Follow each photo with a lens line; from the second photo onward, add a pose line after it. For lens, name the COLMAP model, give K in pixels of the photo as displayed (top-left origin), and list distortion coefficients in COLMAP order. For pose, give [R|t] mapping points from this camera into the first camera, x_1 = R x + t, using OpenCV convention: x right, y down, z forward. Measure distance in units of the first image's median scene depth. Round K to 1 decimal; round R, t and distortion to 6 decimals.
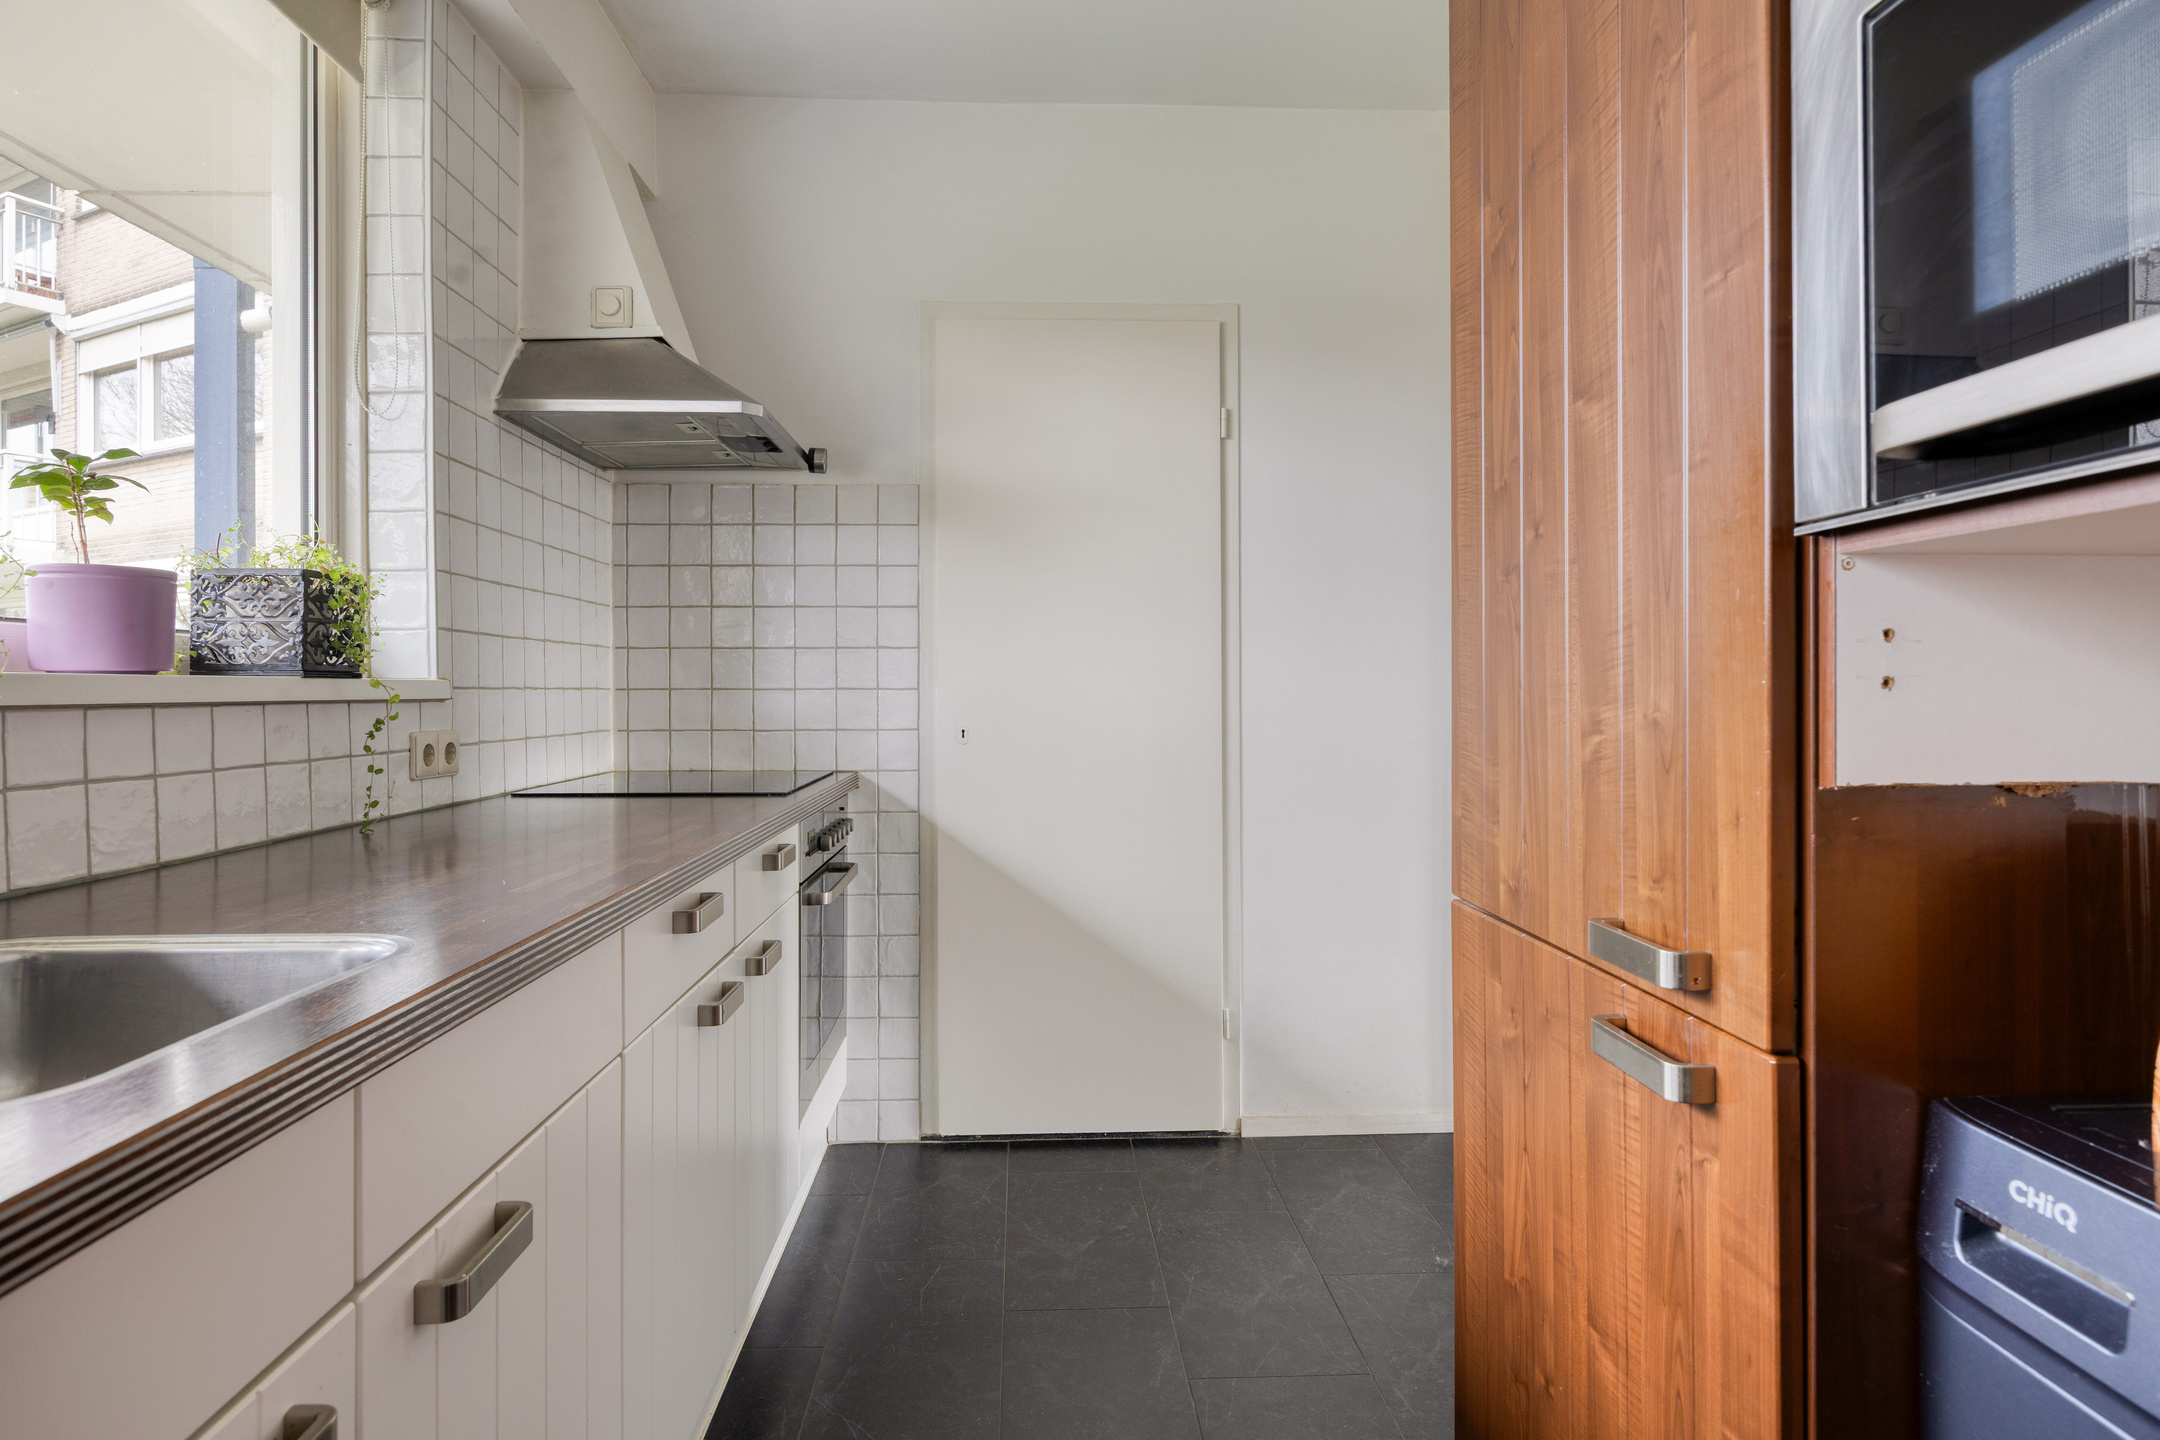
lens RADIAL K [[1161.9, 0, 1078.8], [0, 1161.9, 704.2], [0, 0, 1]] dist [0.000507, -0.002001]
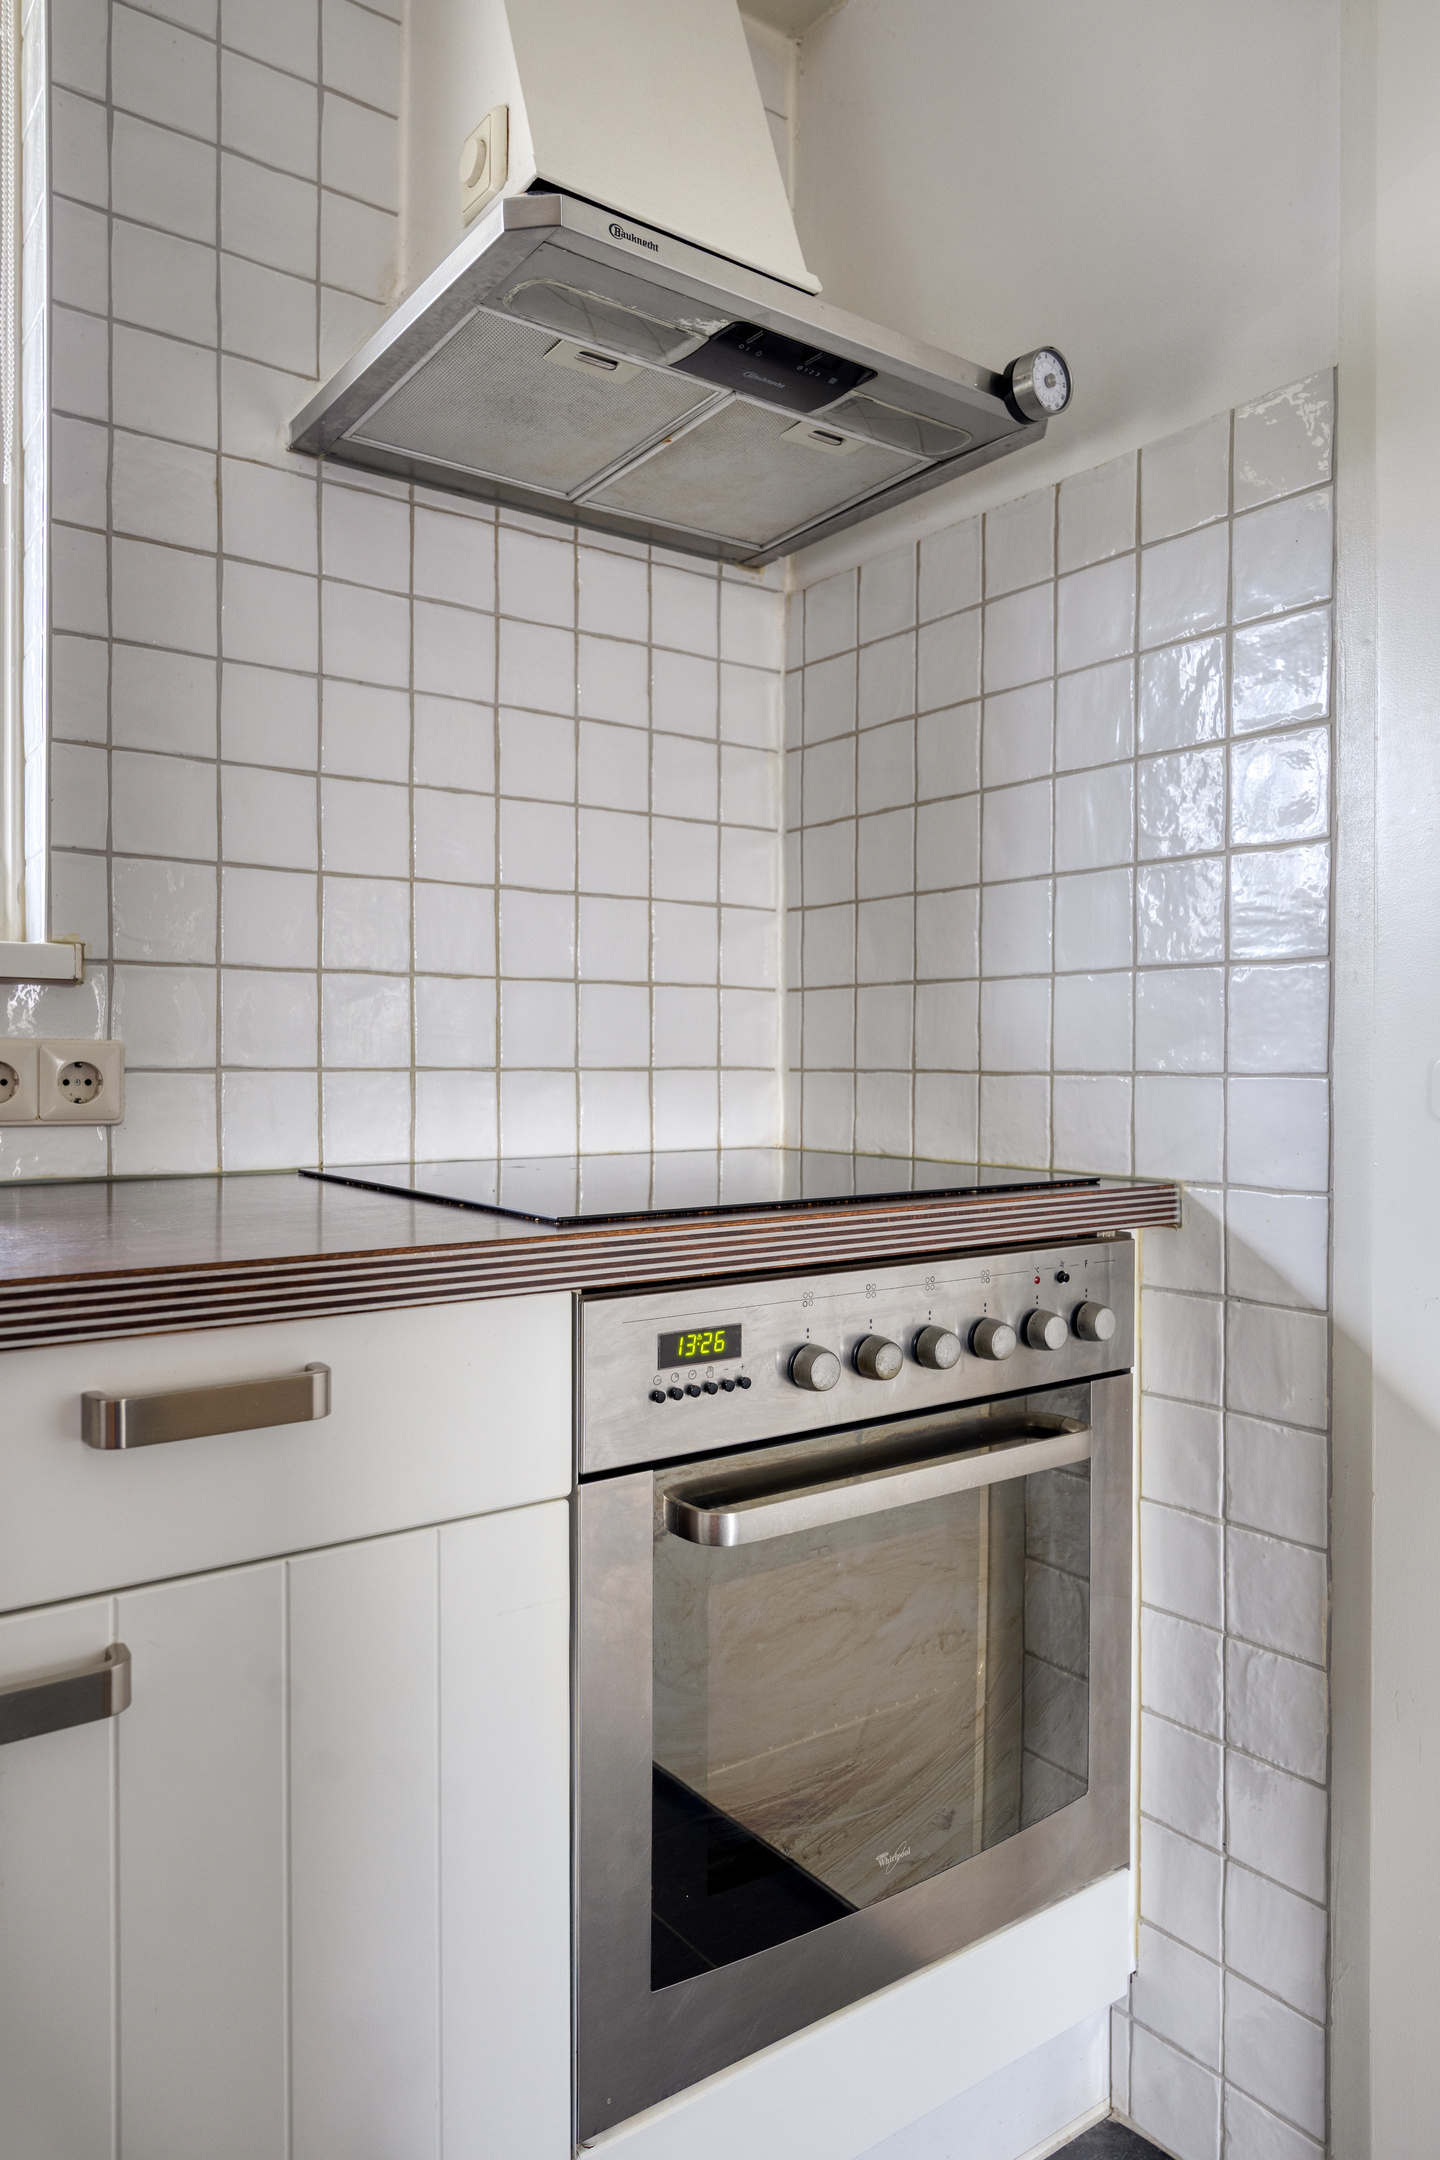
lens RADIAL K [[1437.6, 0, 725.2], [0, 1437.6, 1072.7], [0, 0, 1]] dist [-0.007794, -0.001998]
pose [[0.554731, 0.009093, -0.831980, 0.119700], [-0.013491, 0.999907, 0.001933, 0.022900], [0.831920, 0.010152, 0.554802, 0.621977]]
